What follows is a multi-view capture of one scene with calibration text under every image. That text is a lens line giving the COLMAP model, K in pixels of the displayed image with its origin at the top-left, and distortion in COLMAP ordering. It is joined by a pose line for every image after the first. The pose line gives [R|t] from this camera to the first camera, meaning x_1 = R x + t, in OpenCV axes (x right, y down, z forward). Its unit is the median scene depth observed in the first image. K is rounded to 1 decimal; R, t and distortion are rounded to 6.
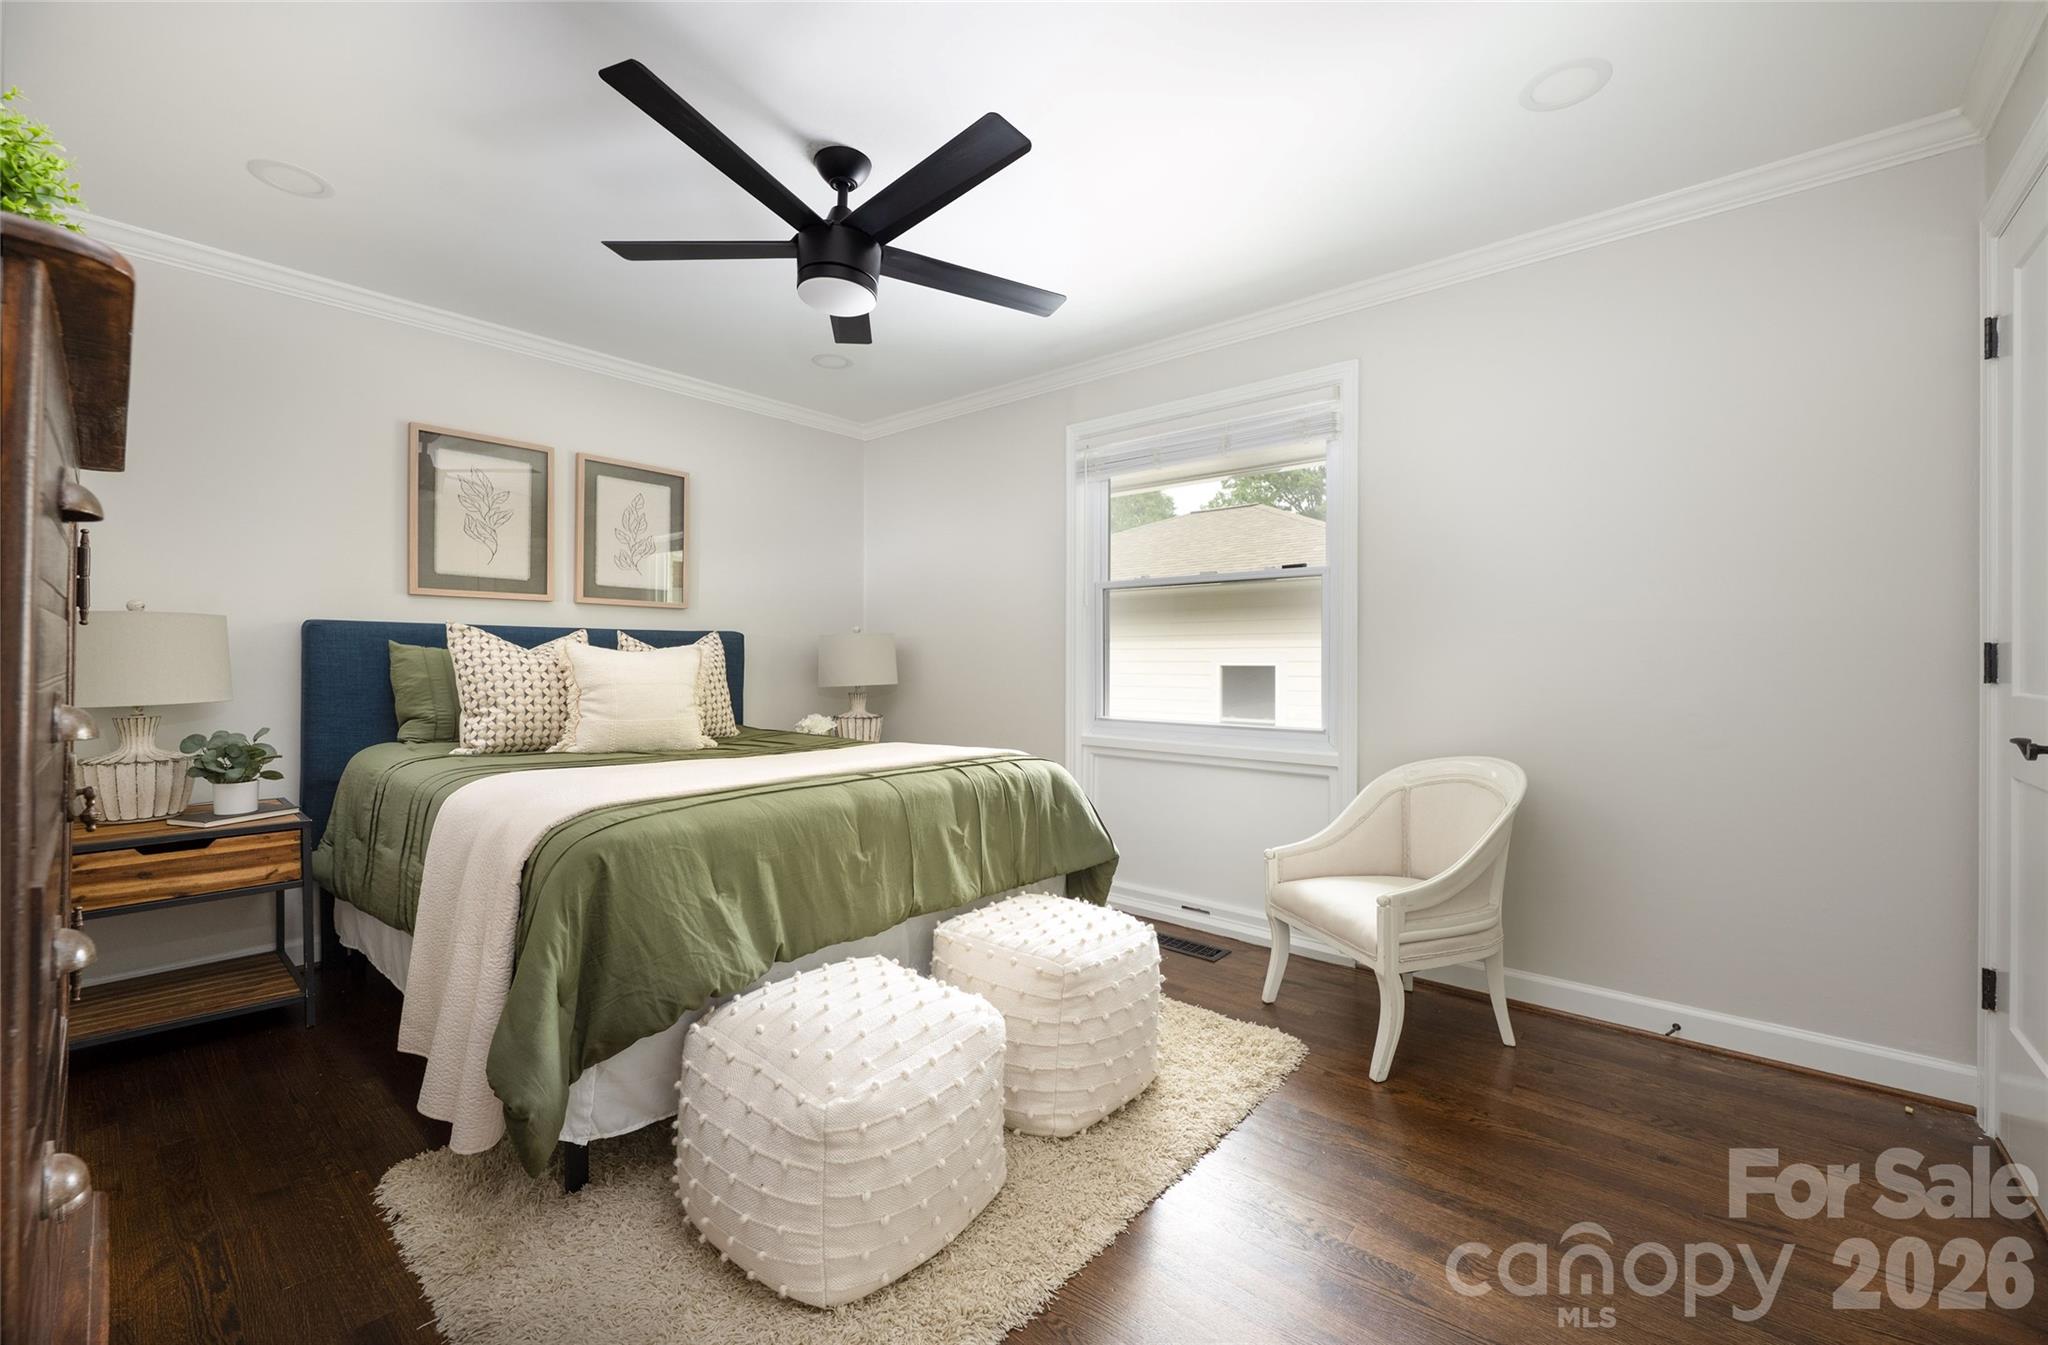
lens RADIAL K [[835.0, 0, 1032.7], [0, 835.0, 658.7], [0, 0, 1]] dist [0.000213, 0.000002]
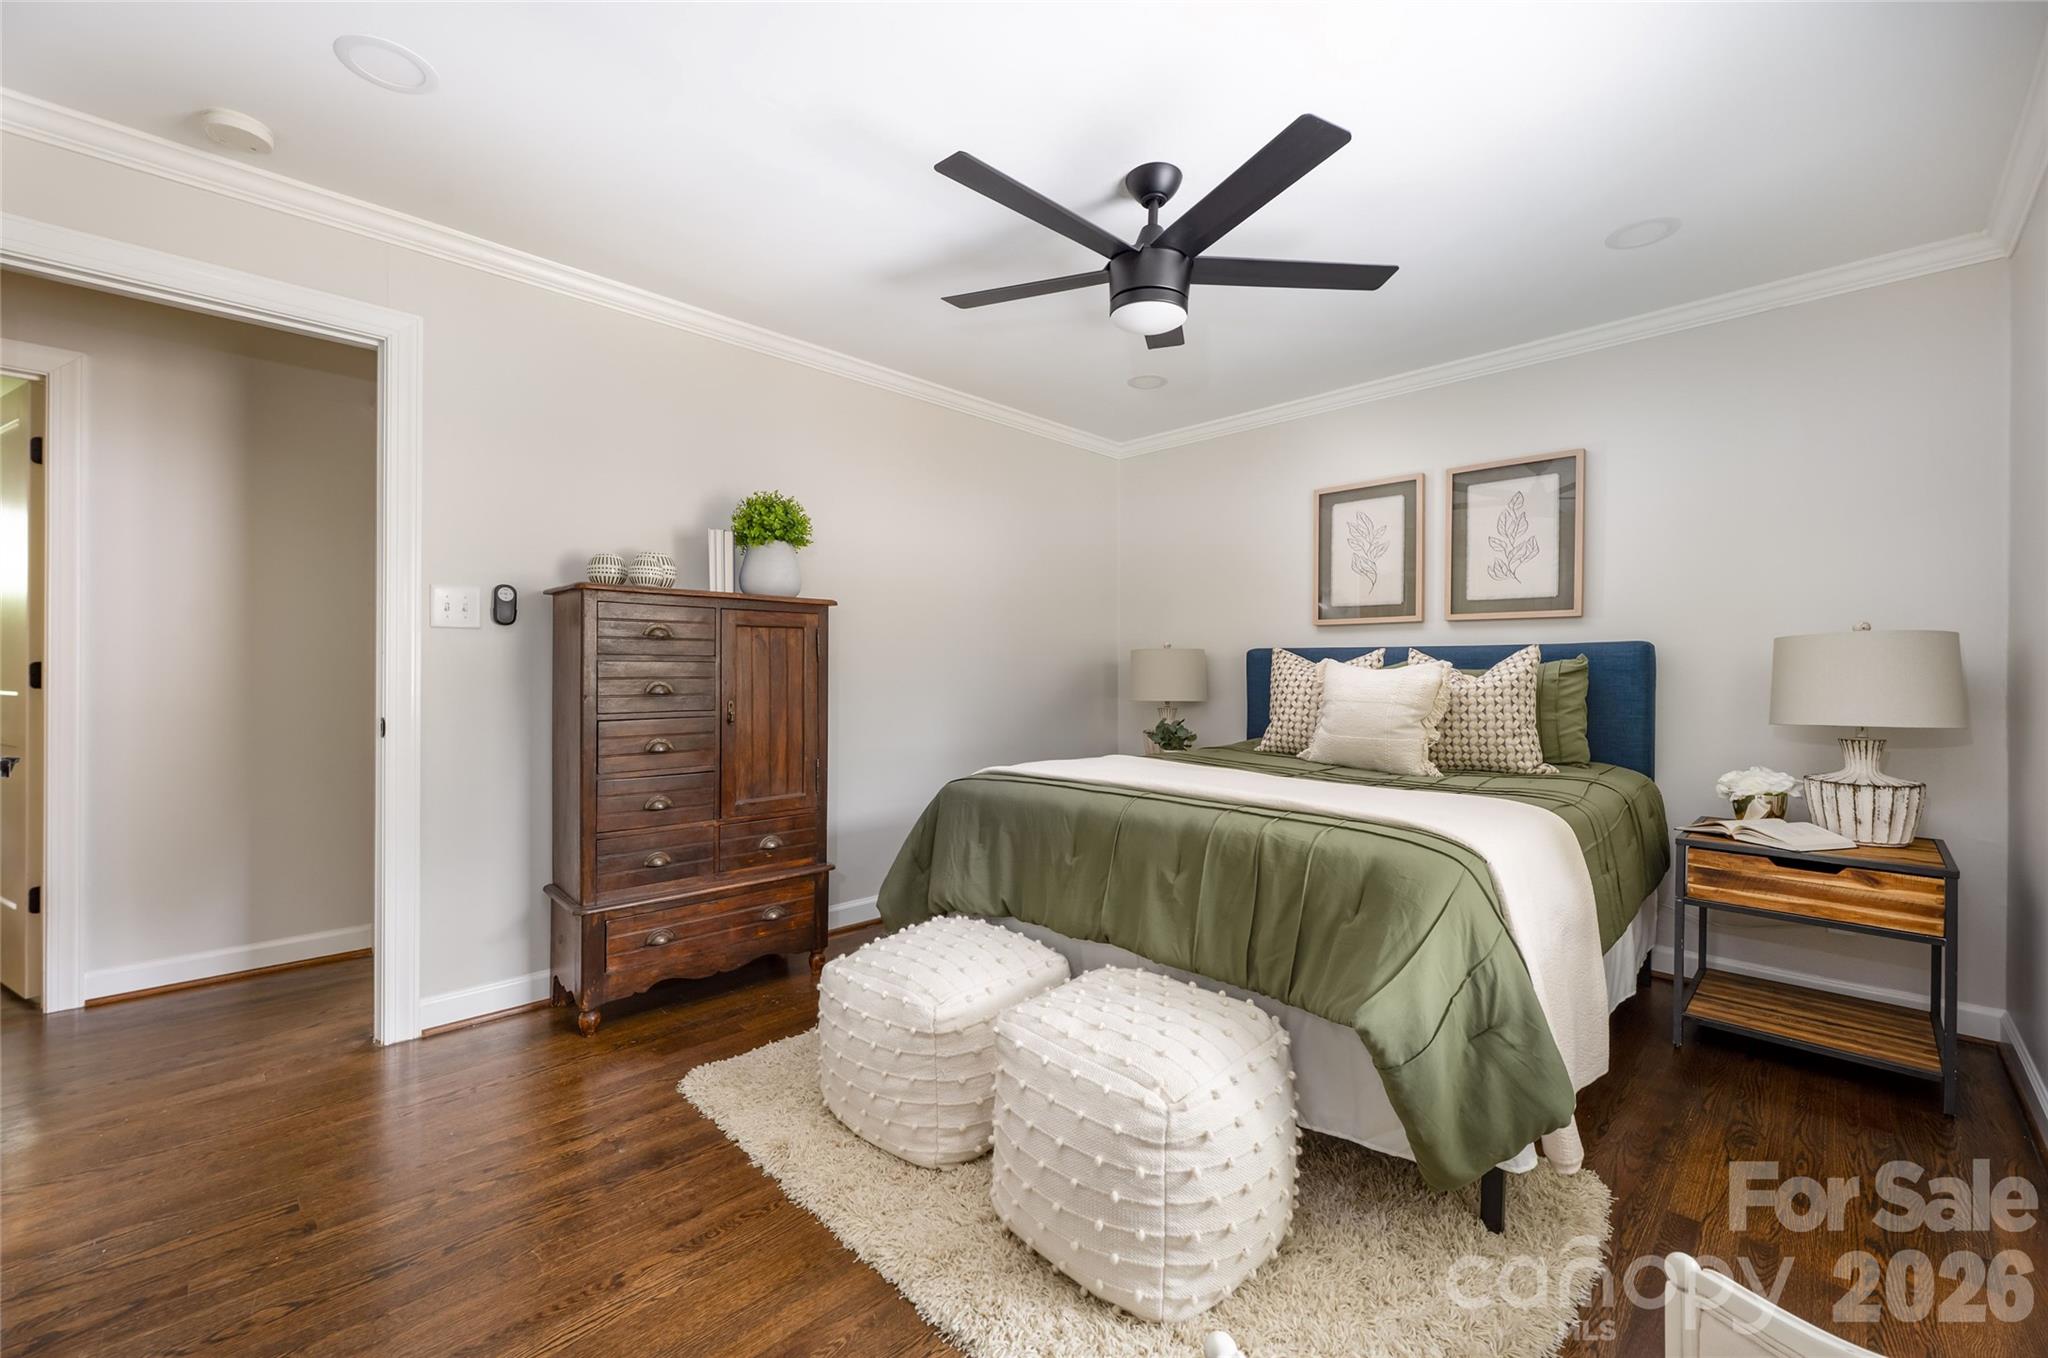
lens RADIAL K [[823.5, 0, 1011.0], [0, 823.5, 679.4], [0, 0, 1]] dist [-0.008725, -0.000076]
pose [[-0.096887, 0.001500, -0.995294, 0.511991], [-0.010851, 0.999938, 0.002563, 0.005684], [0.995236, 0.011048, -0.096864, 0.629756]]
